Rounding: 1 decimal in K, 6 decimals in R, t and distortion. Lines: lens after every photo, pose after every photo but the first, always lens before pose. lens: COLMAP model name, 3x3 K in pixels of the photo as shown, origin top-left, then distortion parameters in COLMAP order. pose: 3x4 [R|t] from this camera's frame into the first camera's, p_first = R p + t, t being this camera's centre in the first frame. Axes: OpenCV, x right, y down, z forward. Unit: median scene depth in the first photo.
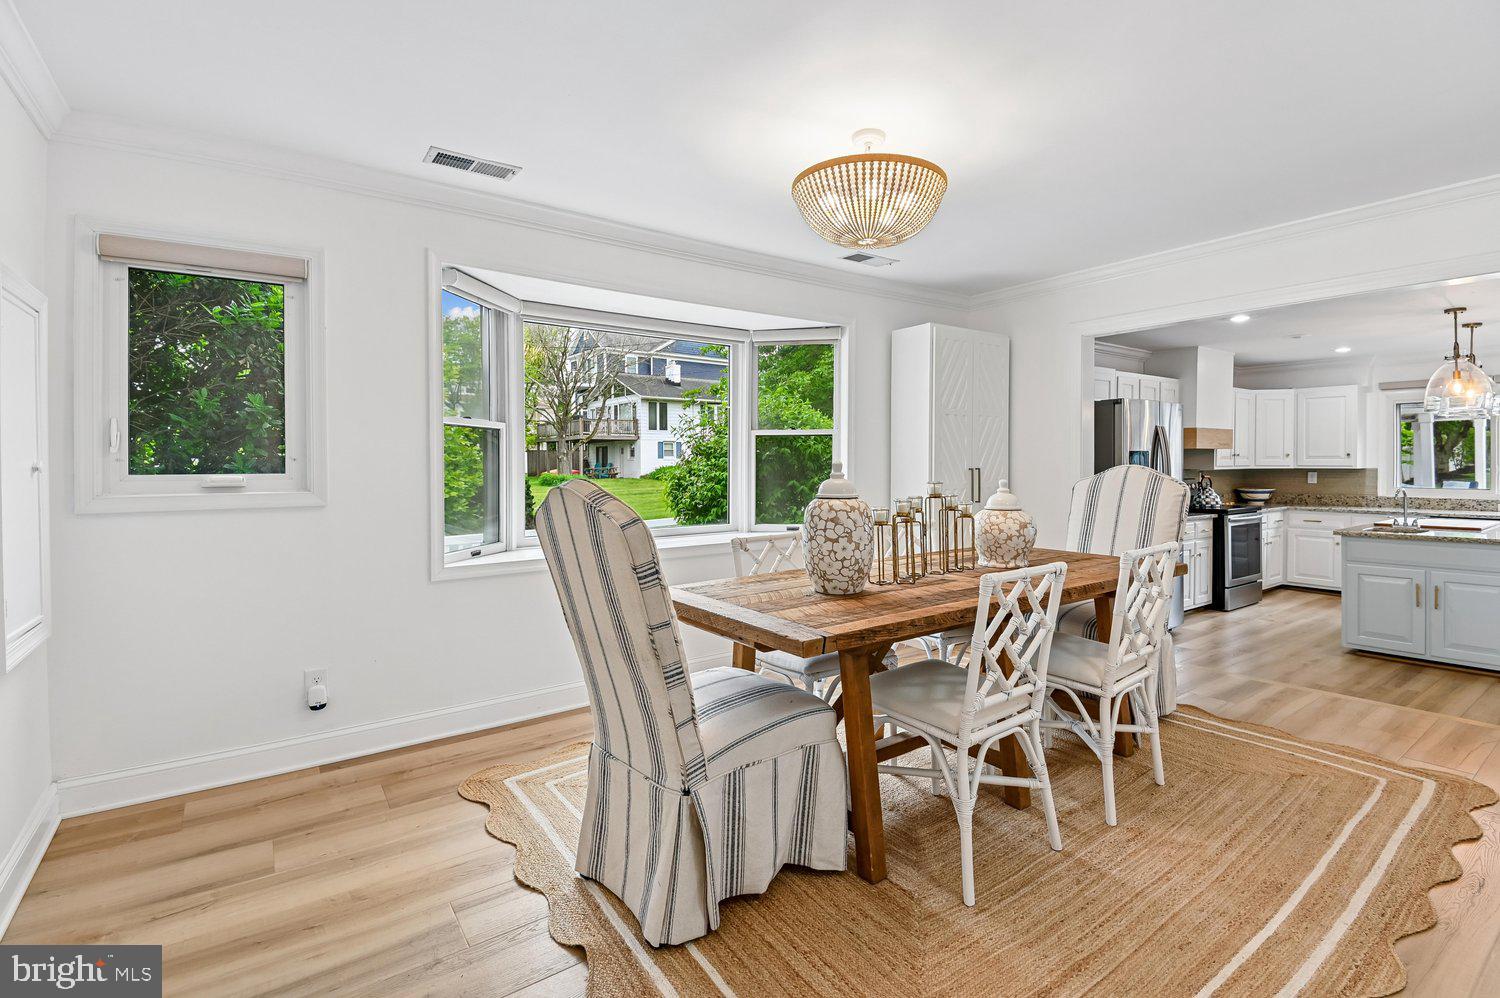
lens RADIAL K [[697.1, 0, 746.5], [0, 697.1, 474.5], [0, 0, 1]] dist [0.000228, -0.000064]
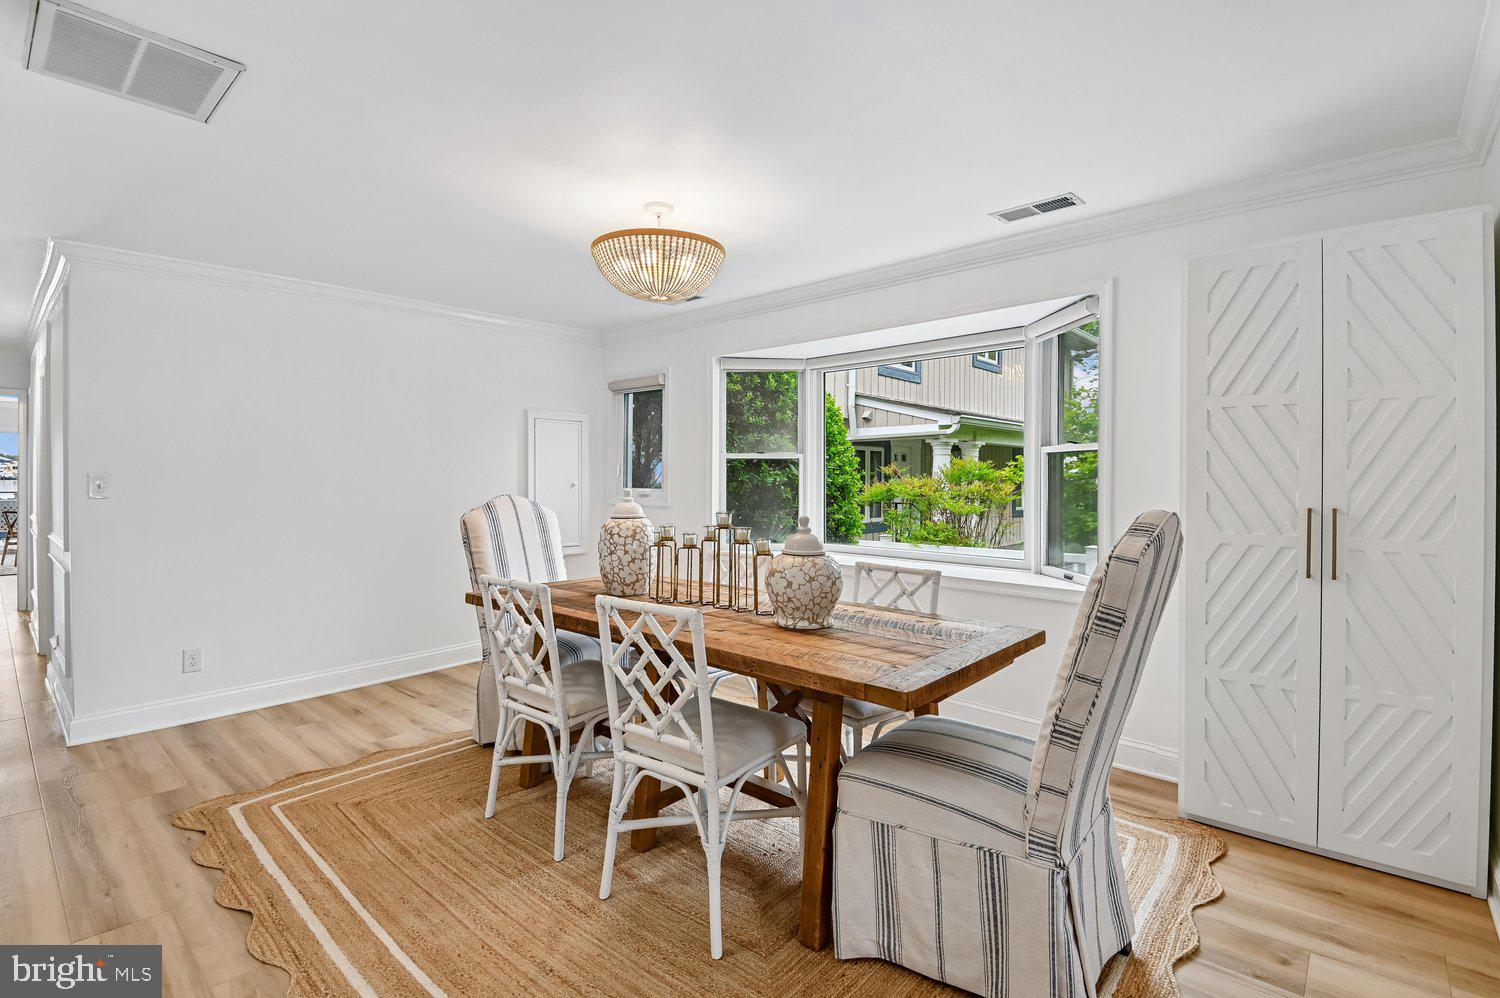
lens RADIAL K [[697.1, 0, 746.5], [0, 697.1, 474.5], [0, 0, 1]] dist [0.000228, -0.000064]
pose [[0.216999, -0.000066, -0.976172, 1.223622], [-0.018338, 0.999823, -0.004144, -0.036959], [0.975999, 0.018801, 0.216960, 0.831085]]
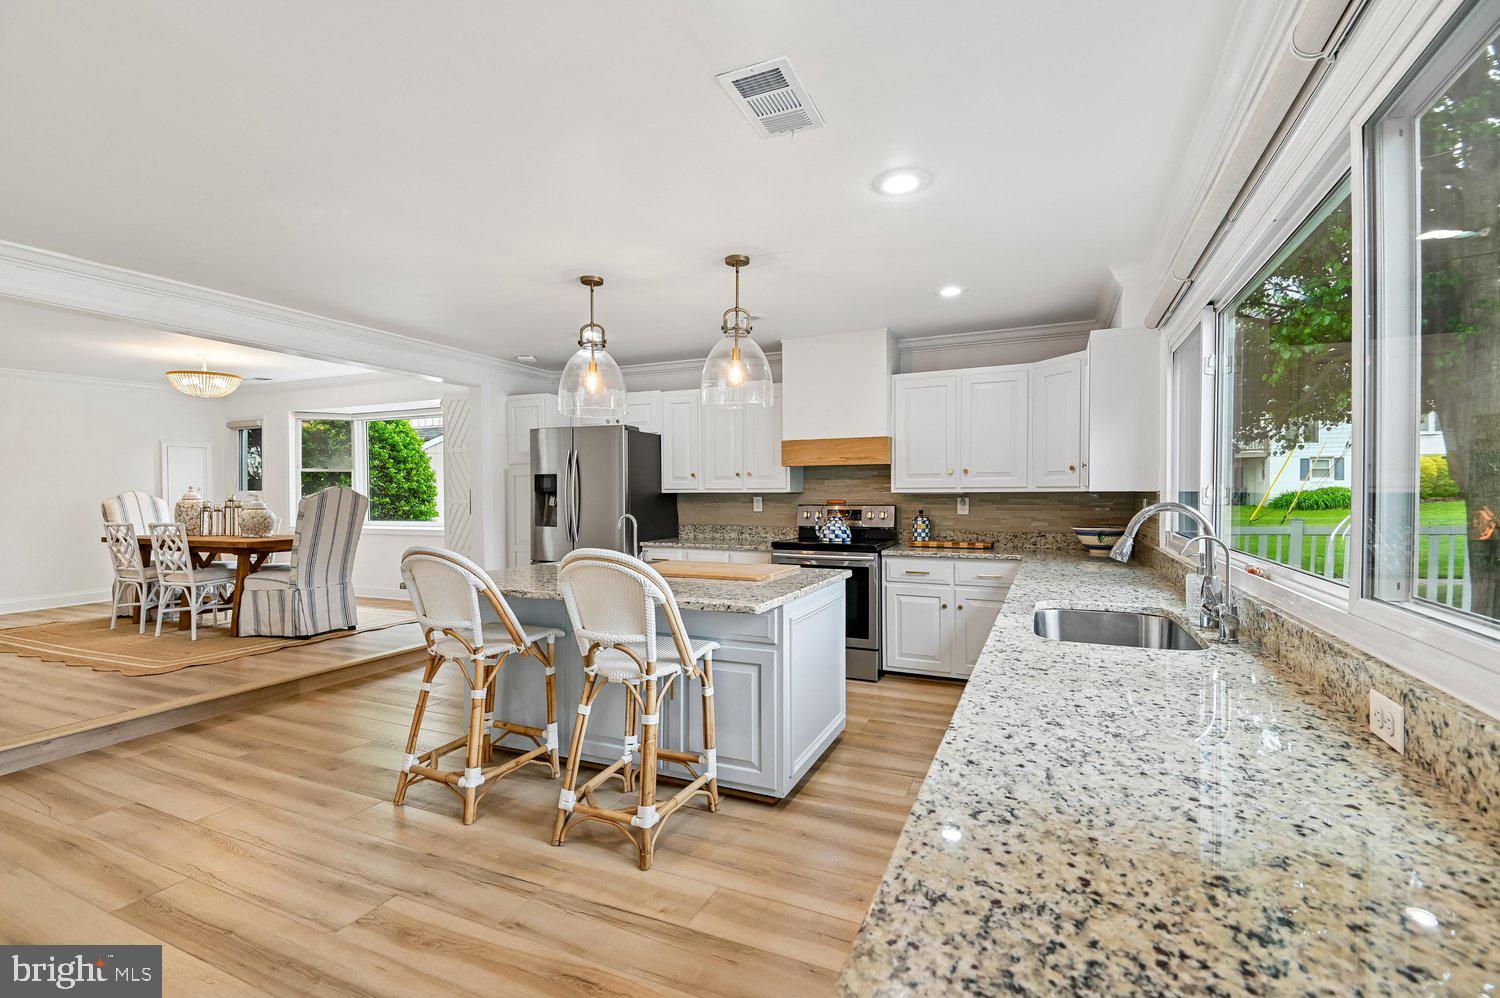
lens RADIAL K [[697.8, 0, 752.3], [0, 697.8, 493.1], [0, 0, 1]] dist [-0.002282, -0.000520]
pose [[0.510771, 0.006647, -0.859691, 3.099165], [-0.012599, 0.999921, 0.000246, -0.015407], [0.859625, 0.010705, 0.510814, 1.310795]]
